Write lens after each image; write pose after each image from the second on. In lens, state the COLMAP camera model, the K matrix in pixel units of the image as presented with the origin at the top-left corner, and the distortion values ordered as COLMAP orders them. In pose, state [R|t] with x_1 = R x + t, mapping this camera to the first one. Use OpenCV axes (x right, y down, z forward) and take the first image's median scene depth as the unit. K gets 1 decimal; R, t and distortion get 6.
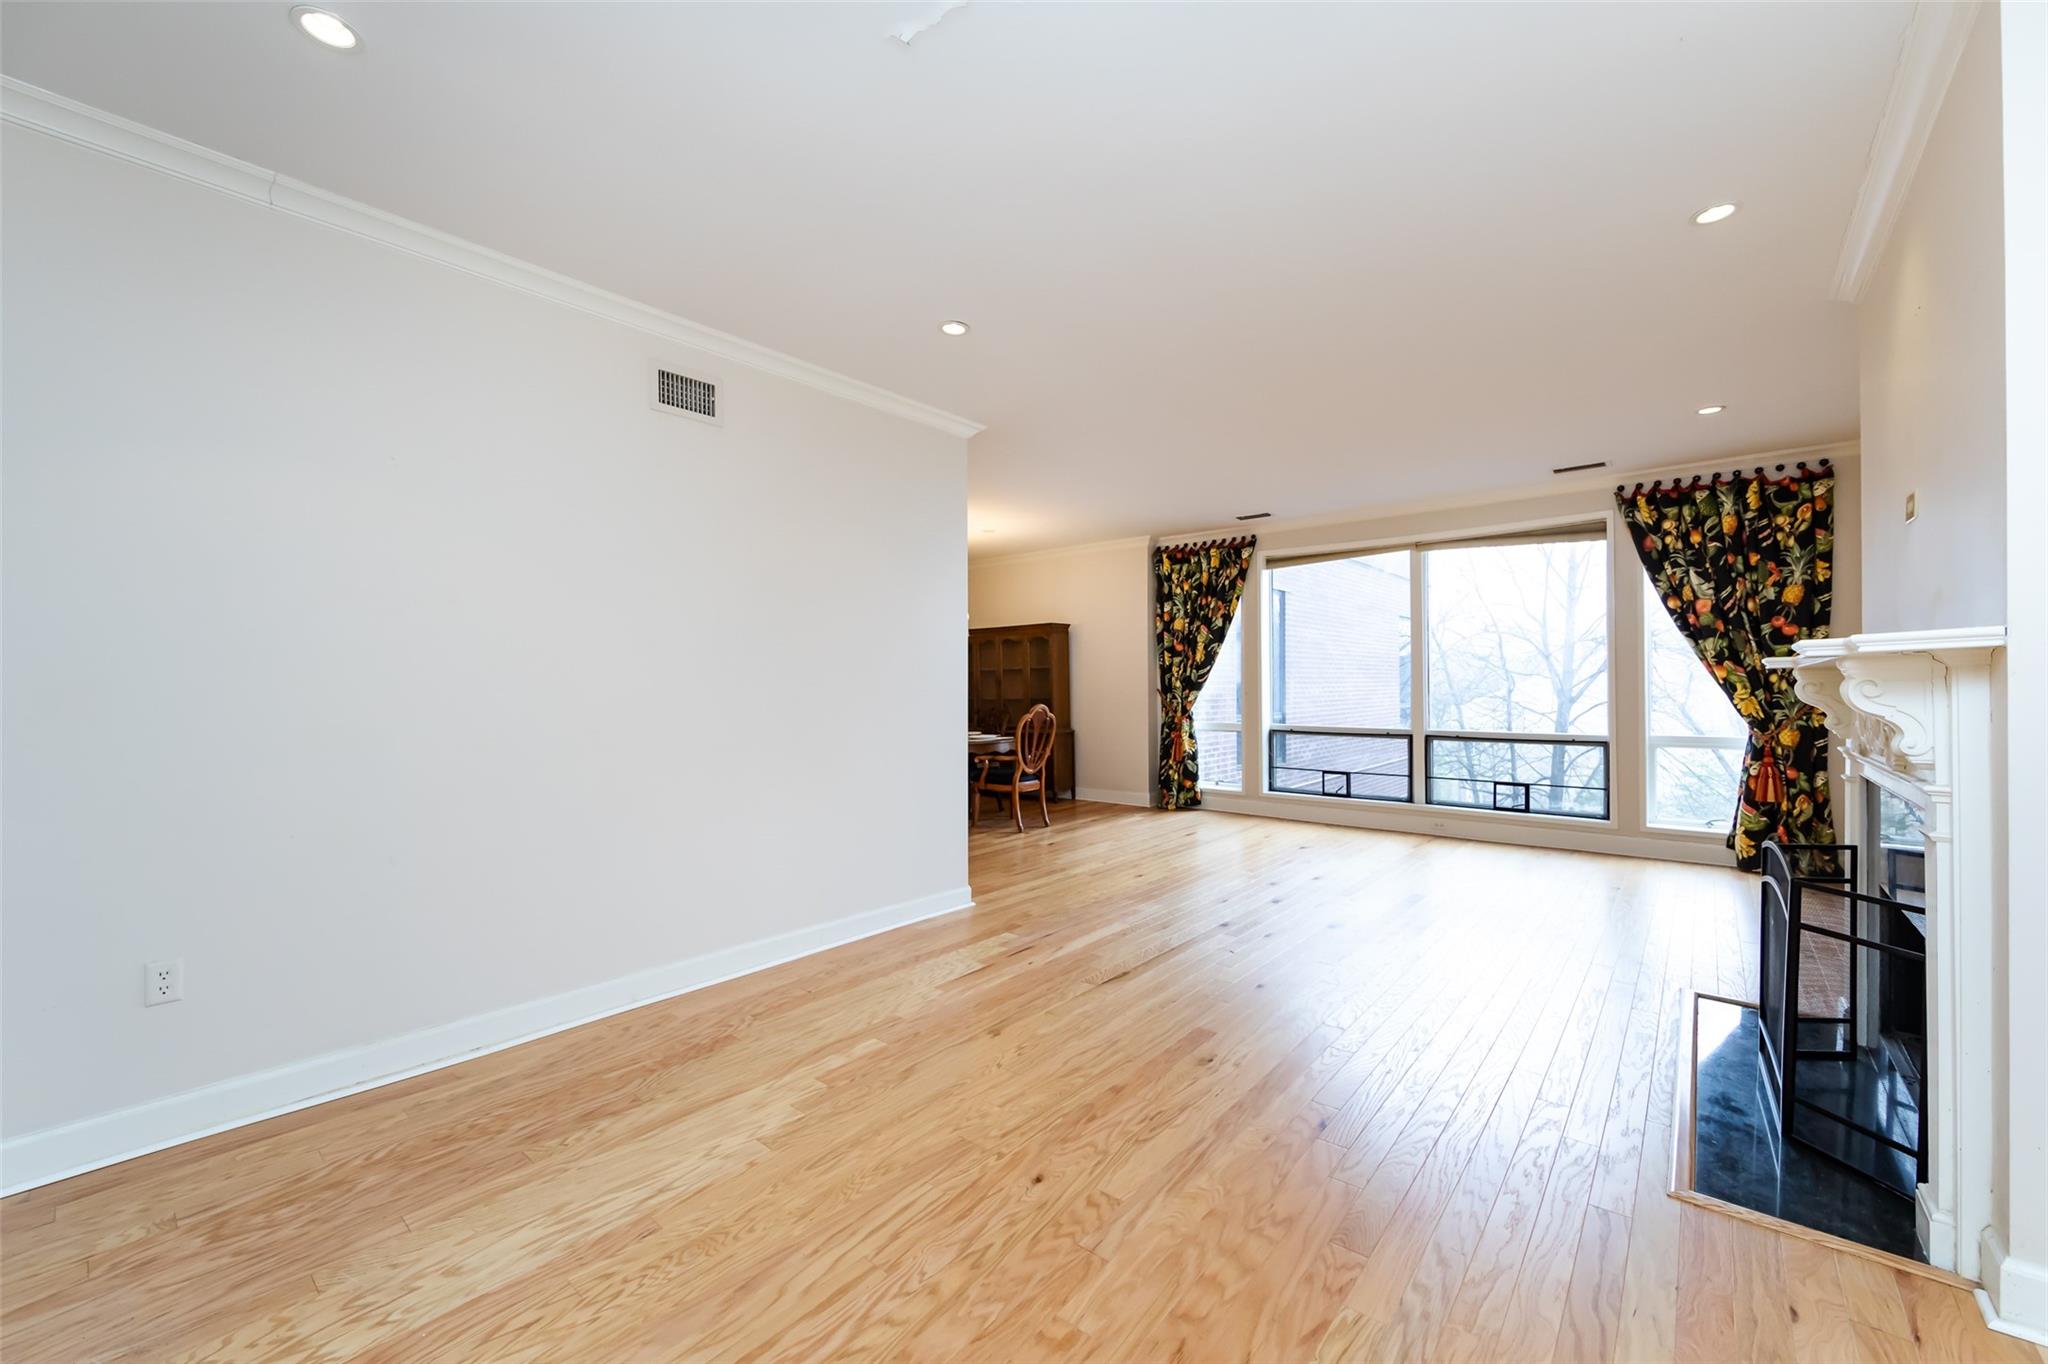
lens RADIAL K [[808.7, 0, 1023.6], [0, 808.7, 687.2], [0, 0, 1]] dist [-0.001935, -0.001446]
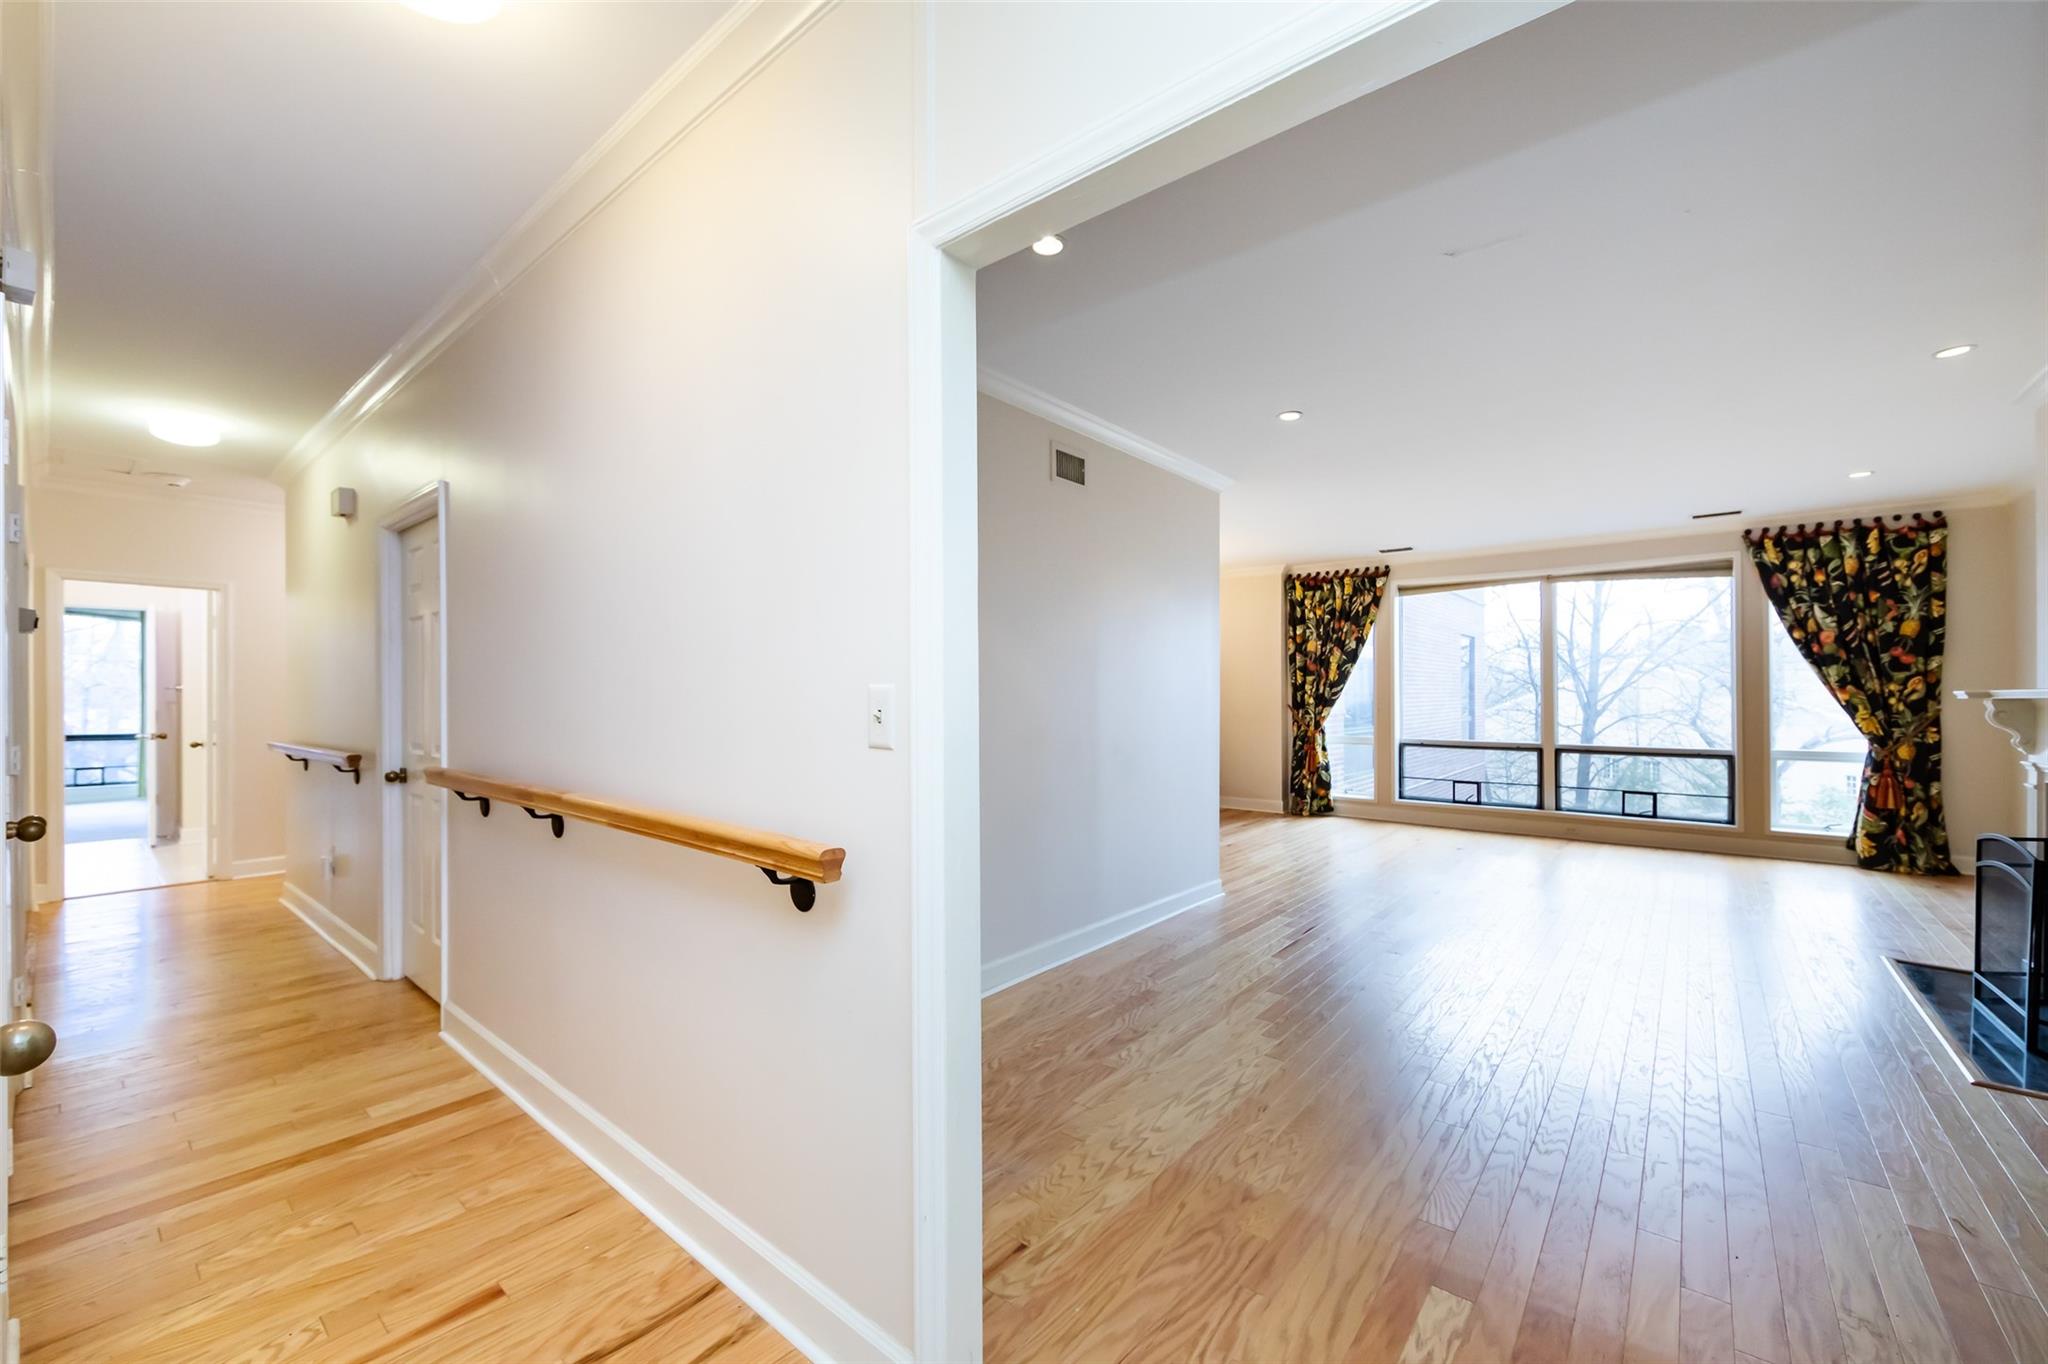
lens RADIAL K [[808.7, 0, 1029.6], [0, 808.7, 695.8], [0, 0, 1]] dist [-0.001935, -0.001446]
pose [[0.999950, 0.004212, 0.009039, -0.275123], [-0.004196, 0.999990, -0.001716, -0.009897], [-0.009046, 0.001678, 0.999958, -0.121580]]
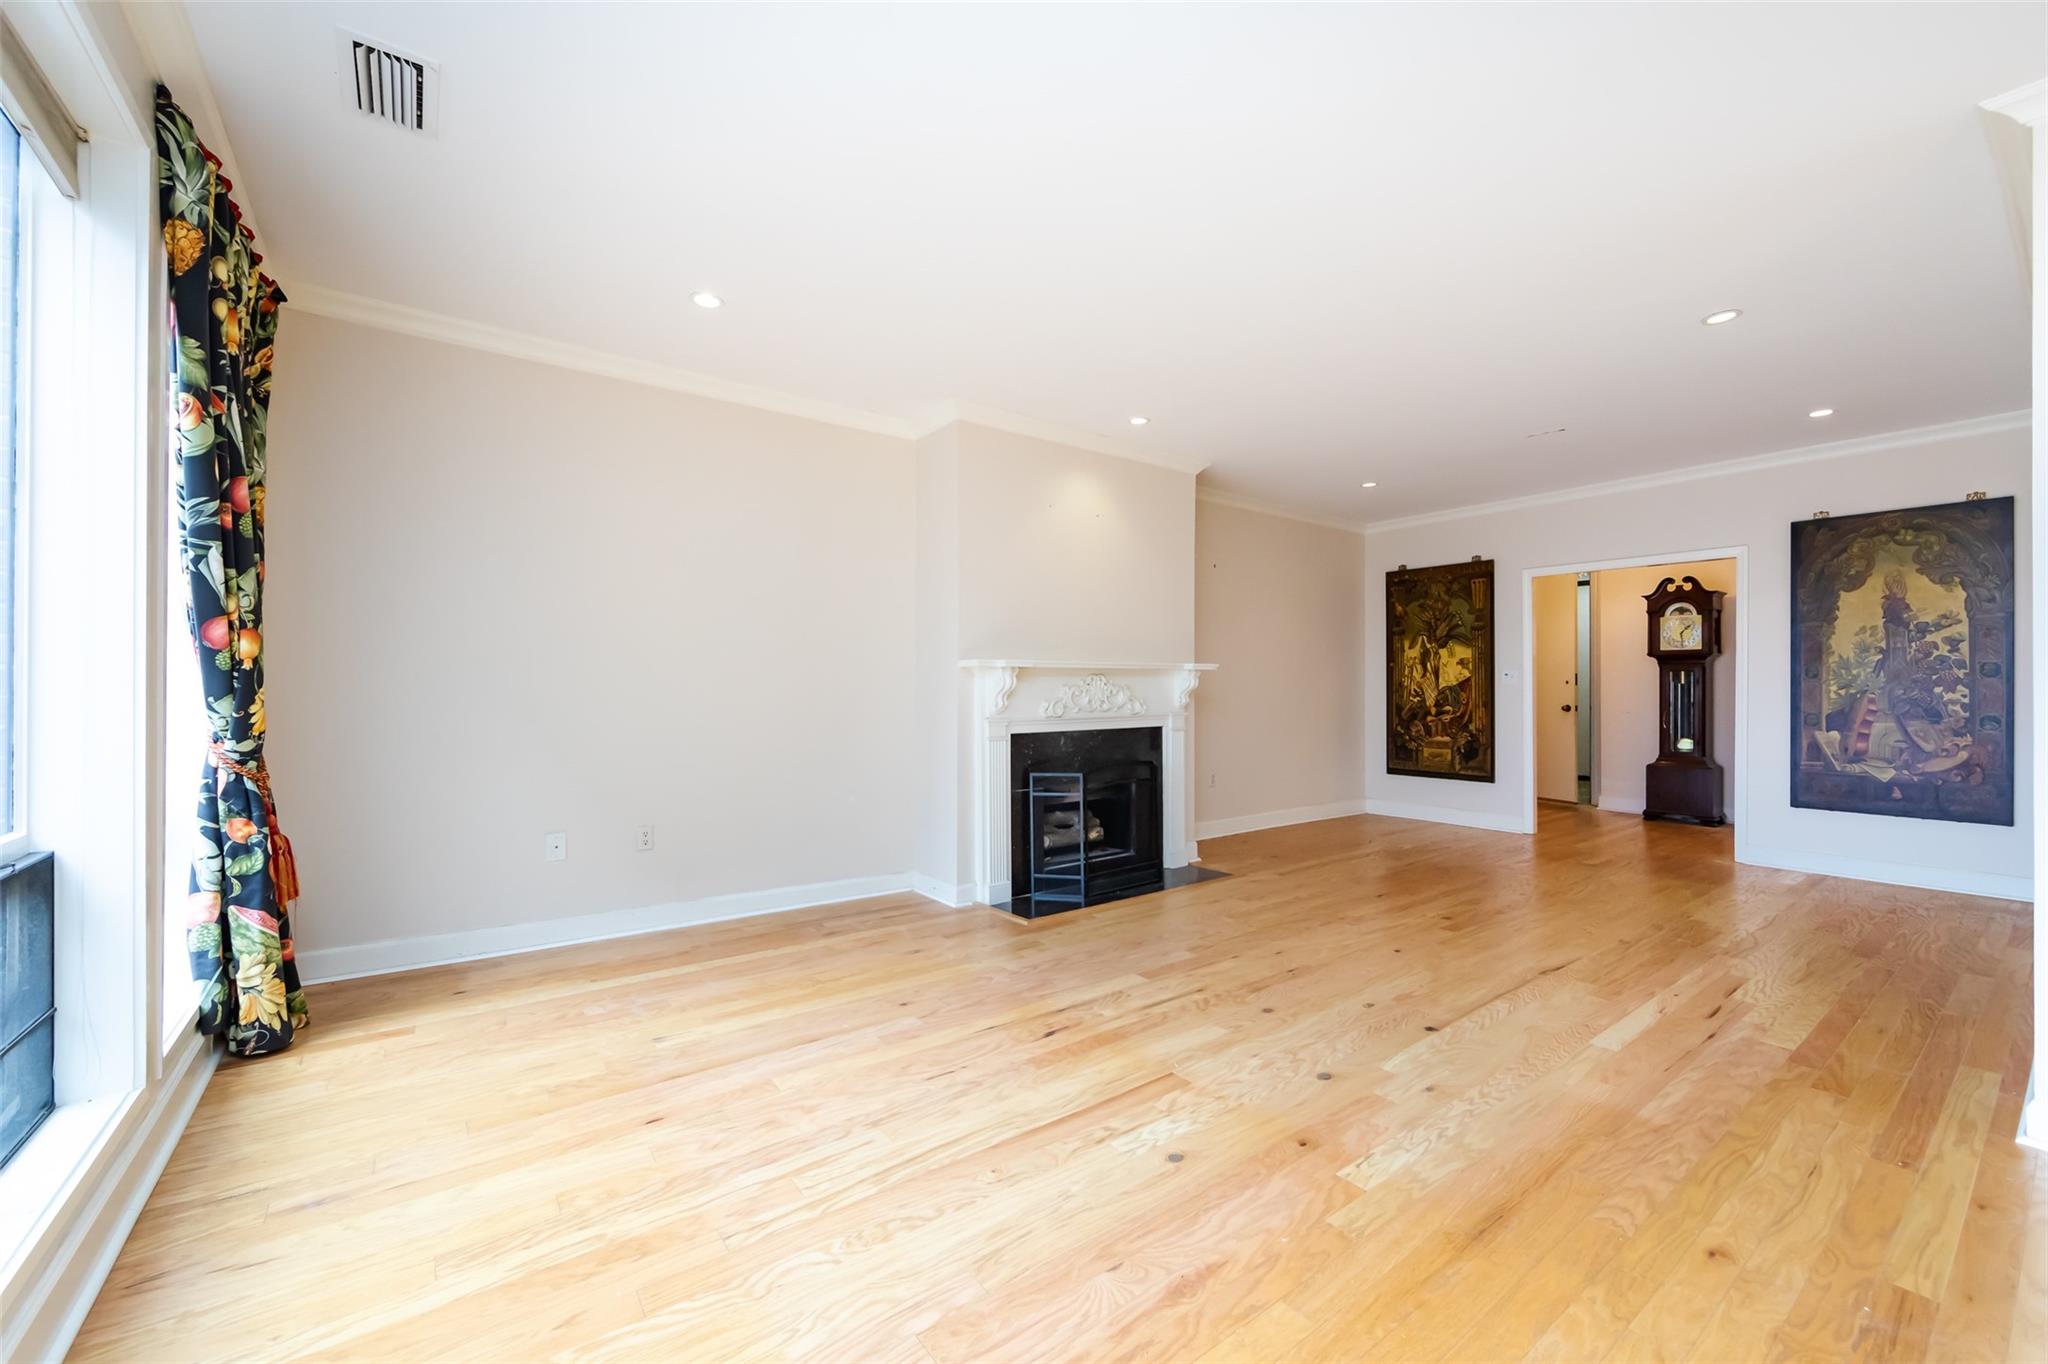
lens RADIAL K [[808.7, 0, 1015.2], [0, 808.7, 687.1], [0, 0, 1]] dist [-0.001935, -0.001446]
pose [[-0.973036, 0.005613, 0.230583, 0.305665], [0.005717, 0.999984, -0.000215, 0.004115], [-0.230581, 0.001109, -0.973053, 1.232988]]
